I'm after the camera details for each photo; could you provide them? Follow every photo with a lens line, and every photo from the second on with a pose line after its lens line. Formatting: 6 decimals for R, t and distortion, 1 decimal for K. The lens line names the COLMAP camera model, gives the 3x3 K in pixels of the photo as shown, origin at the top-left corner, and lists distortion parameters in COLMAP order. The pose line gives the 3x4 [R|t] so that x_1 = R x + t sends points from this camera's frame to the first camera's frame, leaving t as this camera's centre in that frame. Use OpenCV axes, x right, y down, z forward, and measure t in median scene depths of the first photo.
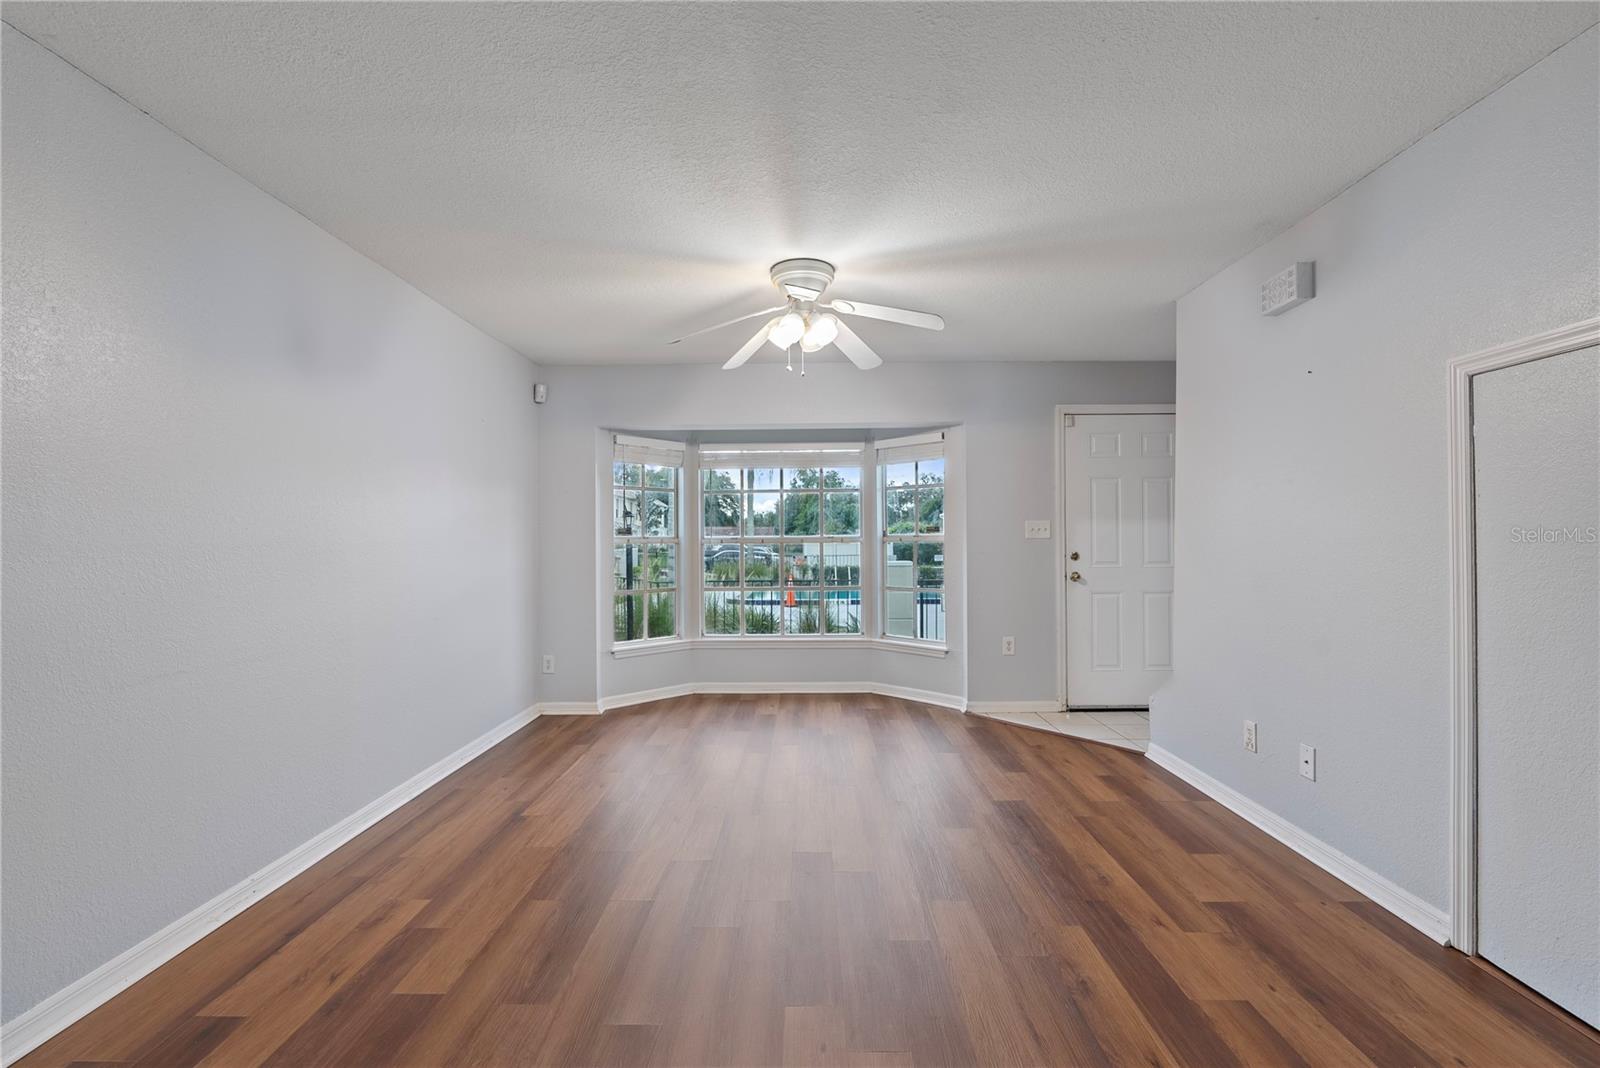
lens RADIAL K [[724.5, 0, 797.3], [0, 724.5, 533.7], [0, 0, 1]] dist [-0.012404, 0.004416]
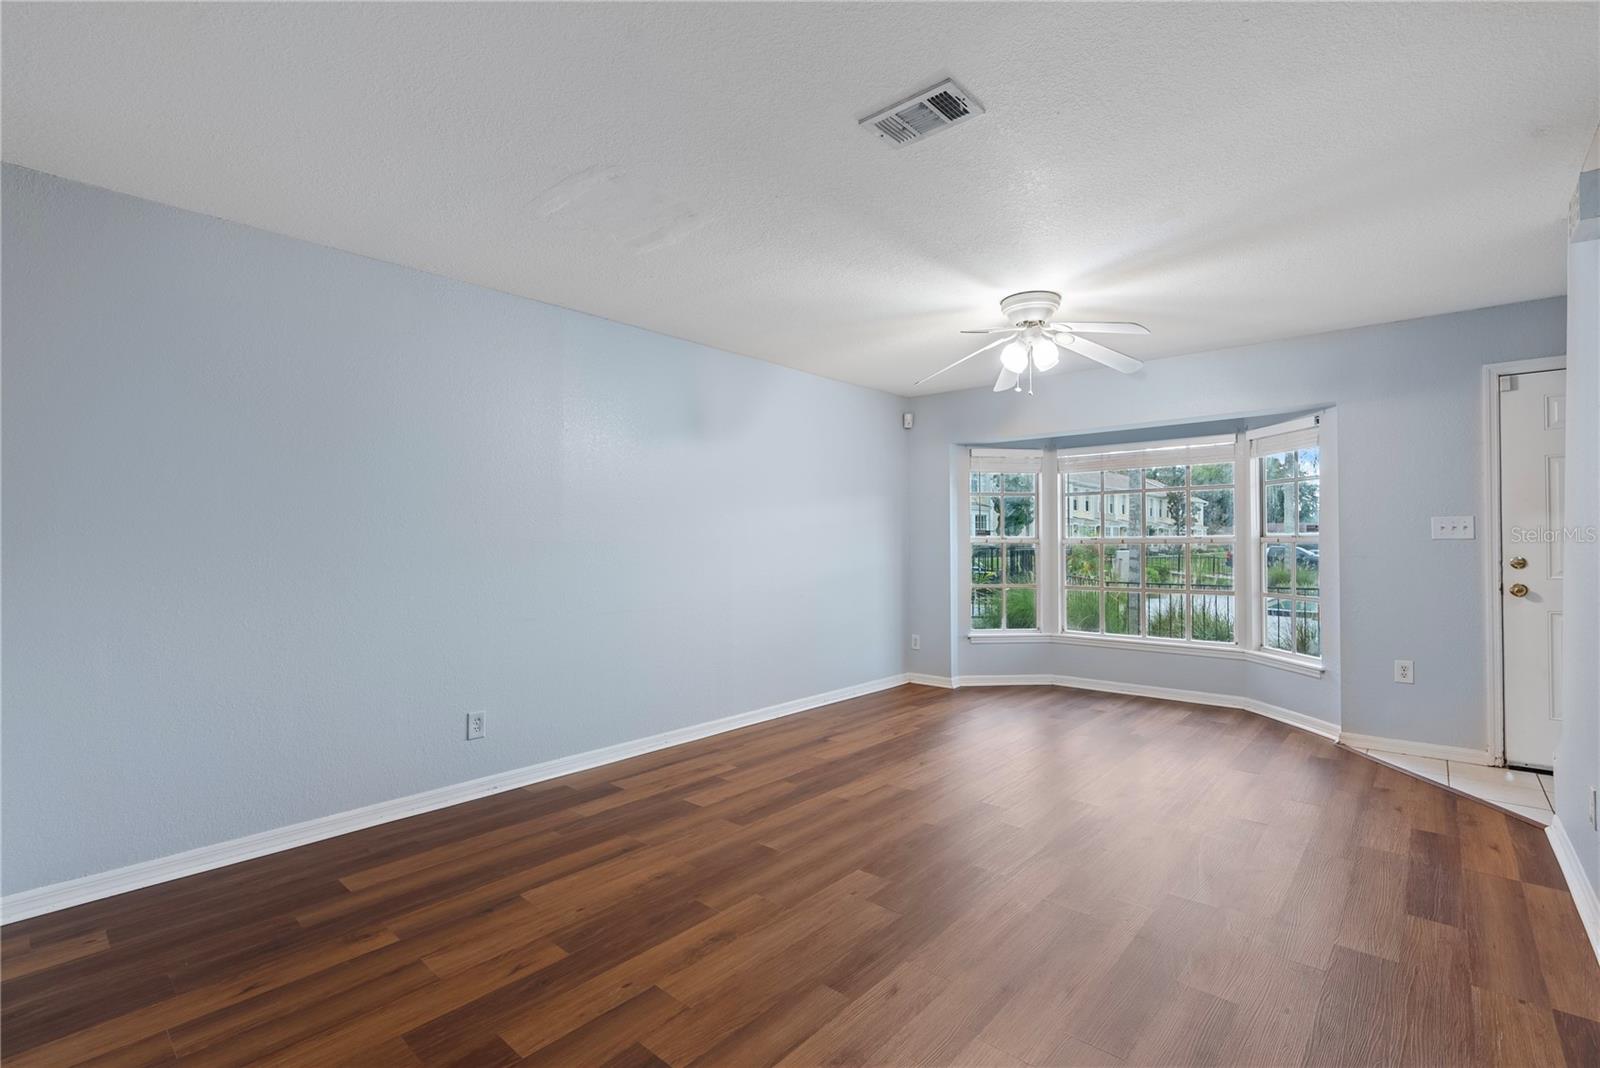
lens RADIAL K [[724.5, 0, 796.4], [0, 724.5, 536.5], [0, 0, 1]] dist [-0.012404, 0.004416]
pose [[0.755109, -0.001901, -0.655597, 0.408856], [0.004353, 0.999988, 0.002114, -0.001417], [0.655585, -0.004450, 0.755108, -0.072970]]
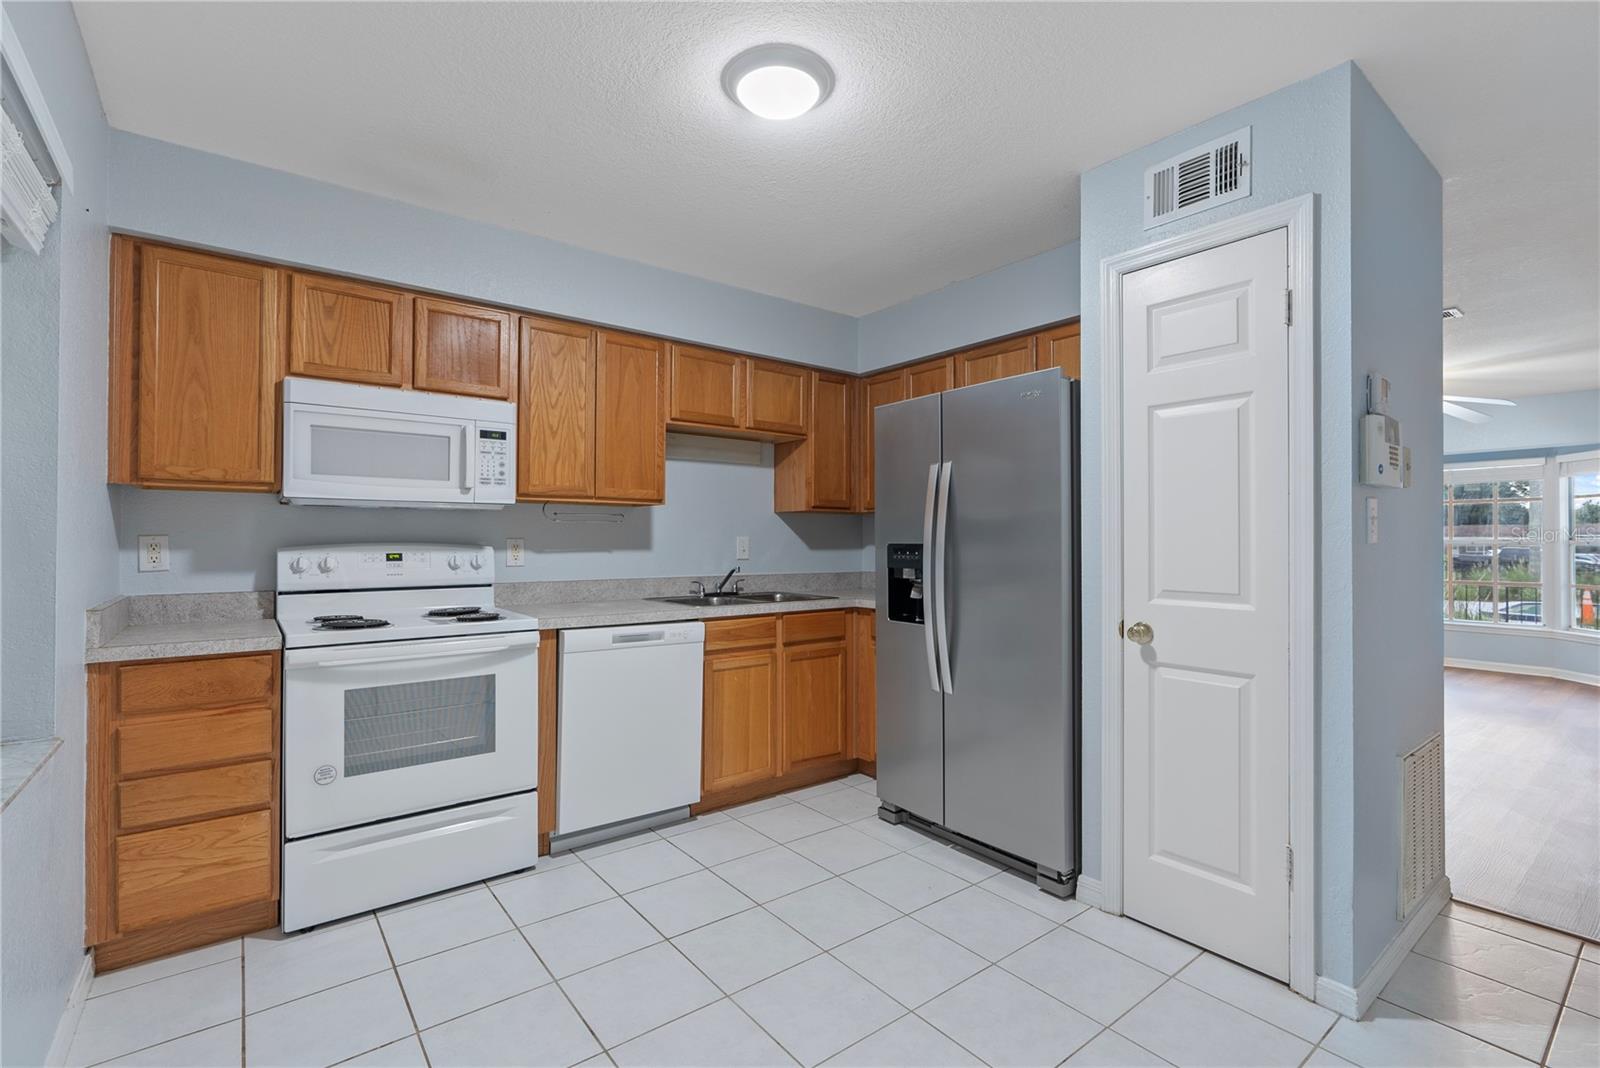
lens RADIAL K [[724.5, 0, 798.0], [0, 724.5, 532.8], [0, 0, 1]] dist [-0.012404, 0.004416]
pose [[0.625351, 0.002600, -0.780339, 0.363392], [-0.002621, 0.999996, 0.001231, -0.008216], [0.780339, 0.001276, 0.625355, -0.950728]]
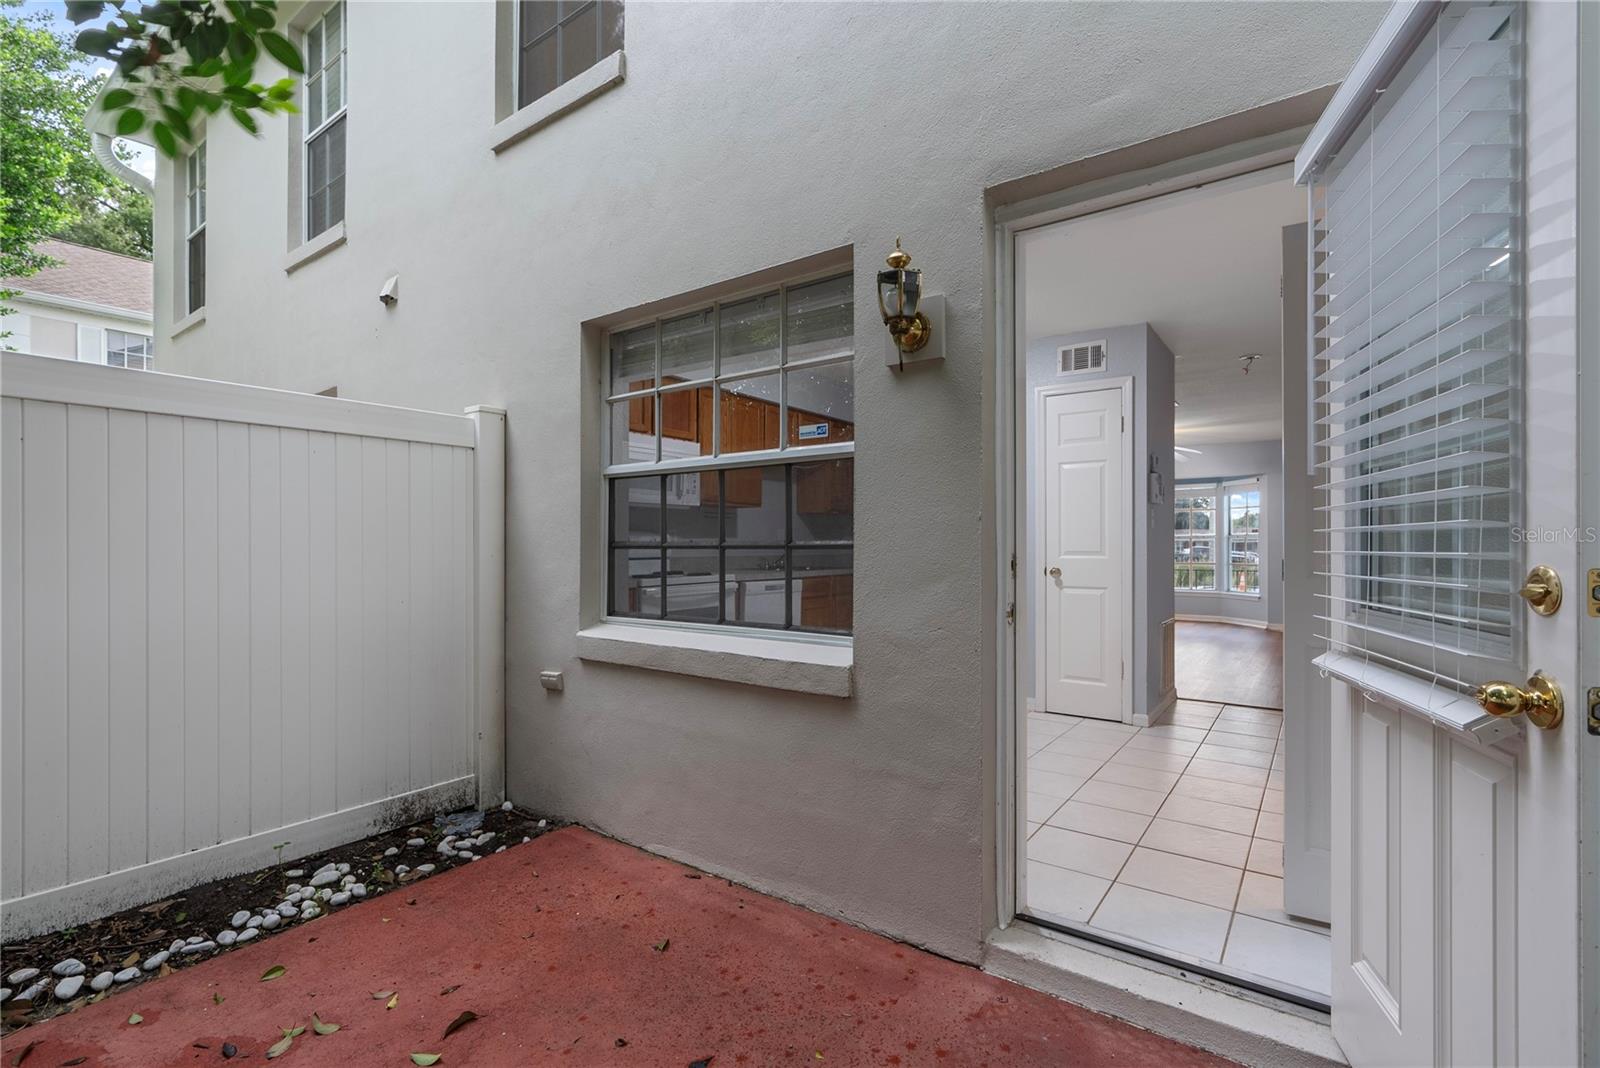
lens RADIAL K [[724.5, 0, 809.5], [0, 724.5, 542.8], [0, 0, 1]] dist [-0.012404, 0.004416]
pose [[0.821513, 0.007473, -0.570141, 0.431985], [-0.002471, 0.999951, 0.009545, 0.012644], [0.570185, -0.006433, 0.821491, -1.593444]]
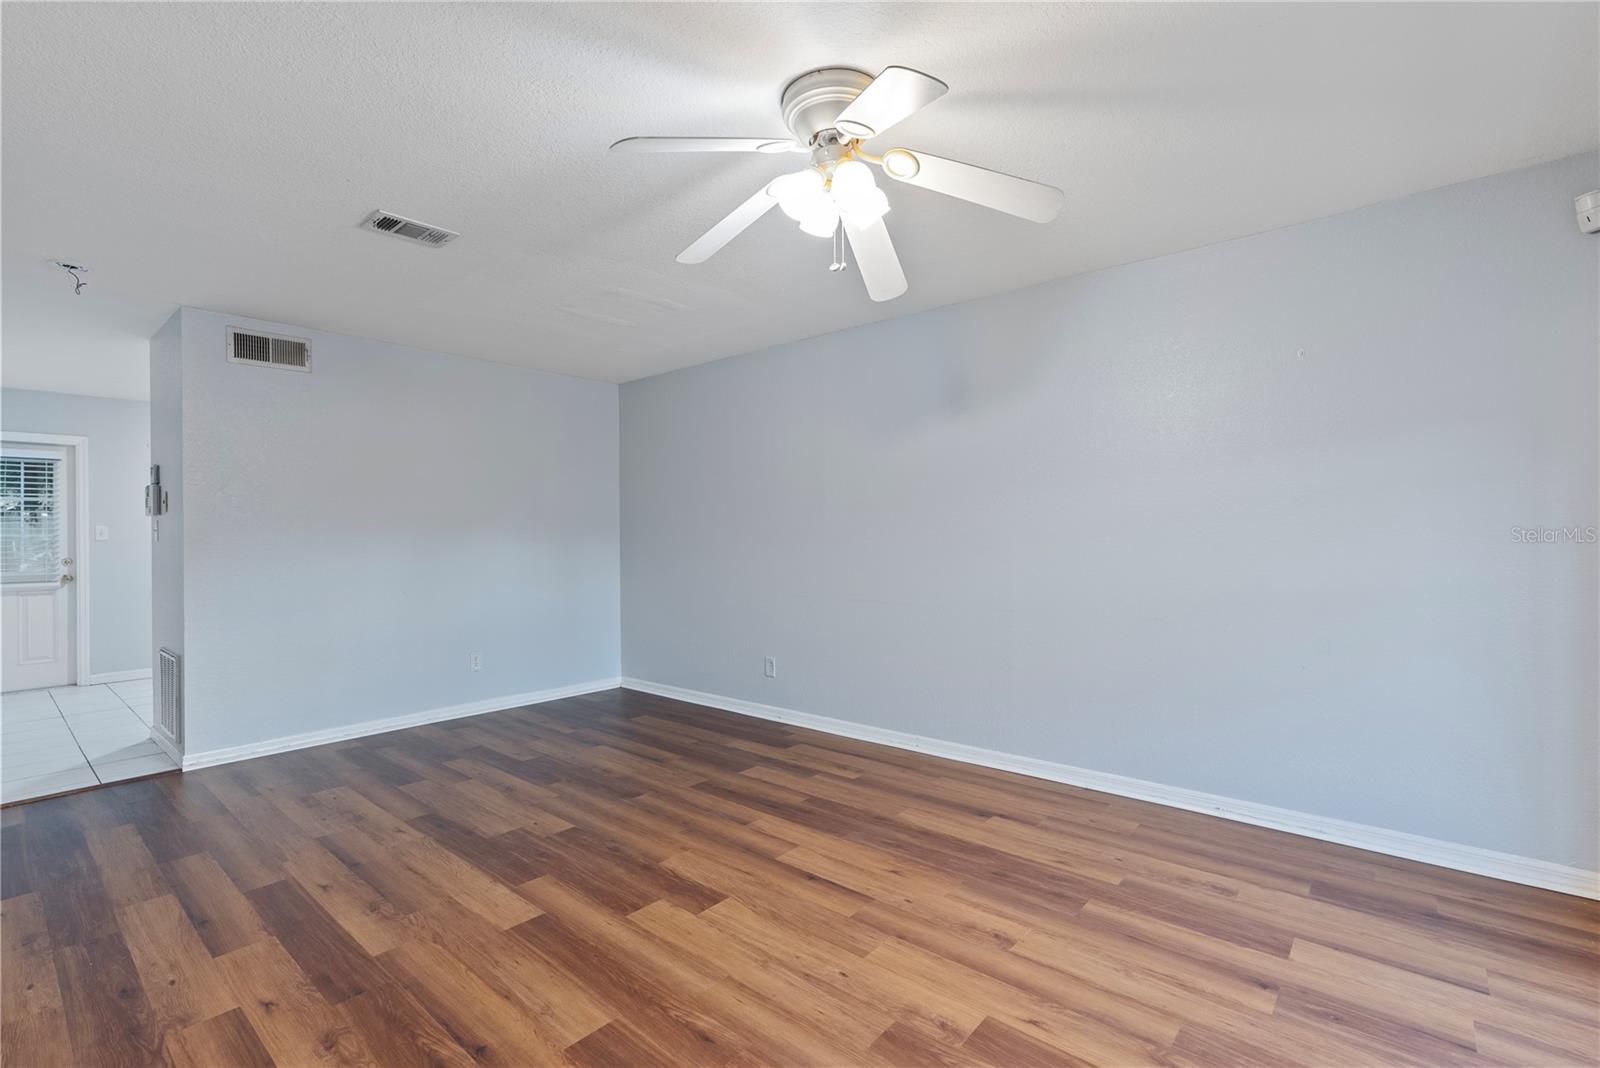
lens RADIAL K [[724.5, 0, 796.5], [0, 724.5, 537.2], [0, 0, 1]] dist [-0.012404, 0.004416]
pose [[-0.644286, 0.013470, -0.764666, 0.443123], [0.018461, 0.999827, 0.002058, 0.007499], [0.764562, -0.012791, -0.644424, 1.205811]]
